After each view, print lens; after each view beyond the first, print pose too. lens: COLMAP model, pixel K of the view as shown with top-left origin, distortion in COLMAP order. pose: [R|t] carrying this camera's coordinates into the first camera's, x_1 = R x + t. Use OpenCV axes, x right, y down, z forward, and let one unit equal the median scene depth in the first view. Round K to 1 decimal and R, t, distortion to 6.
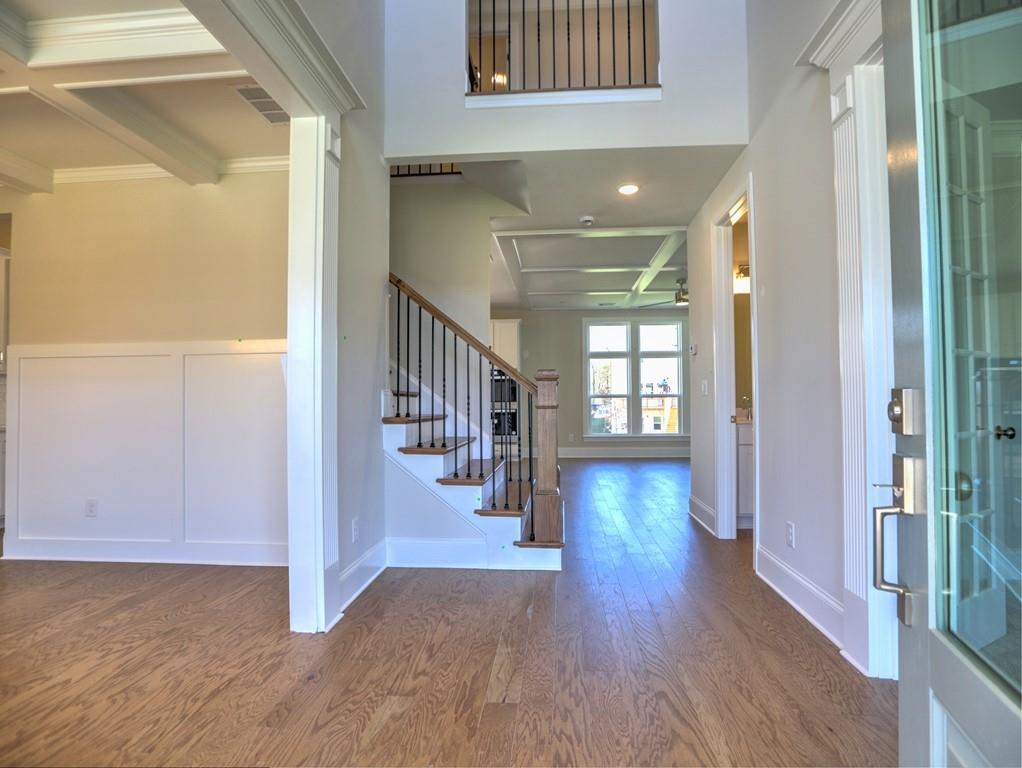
lens RADIAL K [[526.1, 0, 519.0], [0, 526.1, 384.3], [0, 0, 1]] dist [-0.067432, 0.032774]
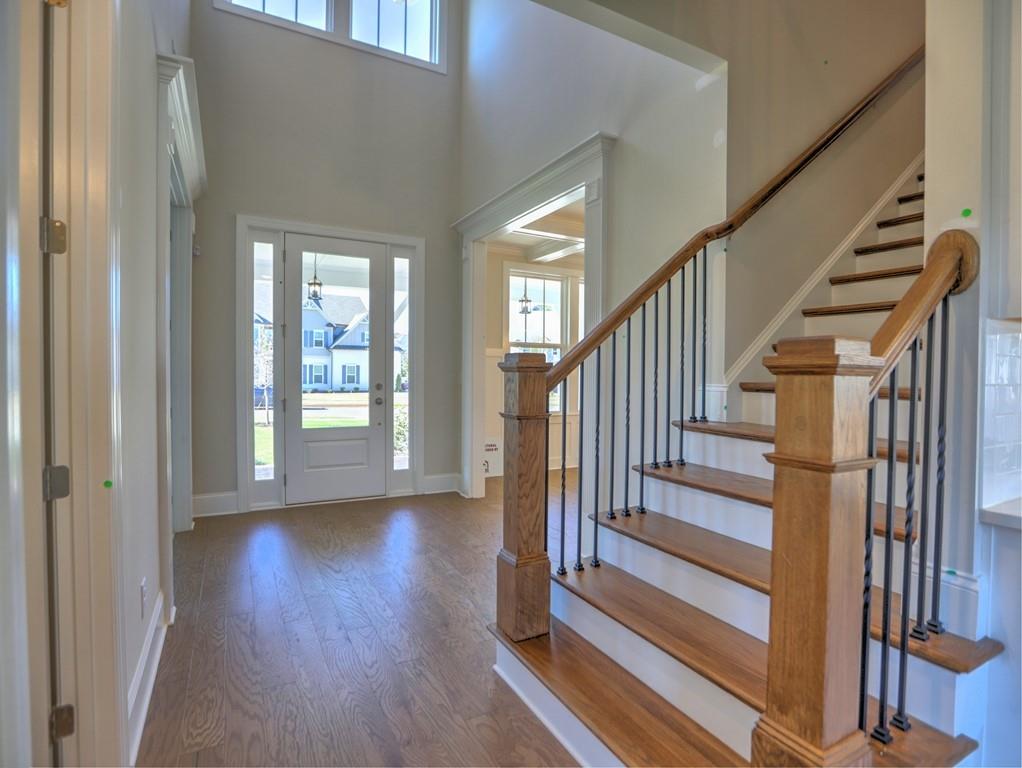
lens RADIAL K [[526.1, 0, 519.0], [0, 526.1, 384.3], [0, 0, 1]] dist [-0.067432, 0.032774]
pose [[-0.834033, 0.008336, -0.551652, 0.581605], [0.007224, 0.999965, 0.004188, 0.005156], [0.551667, -0.000492, -0.834064, 2.235165]]
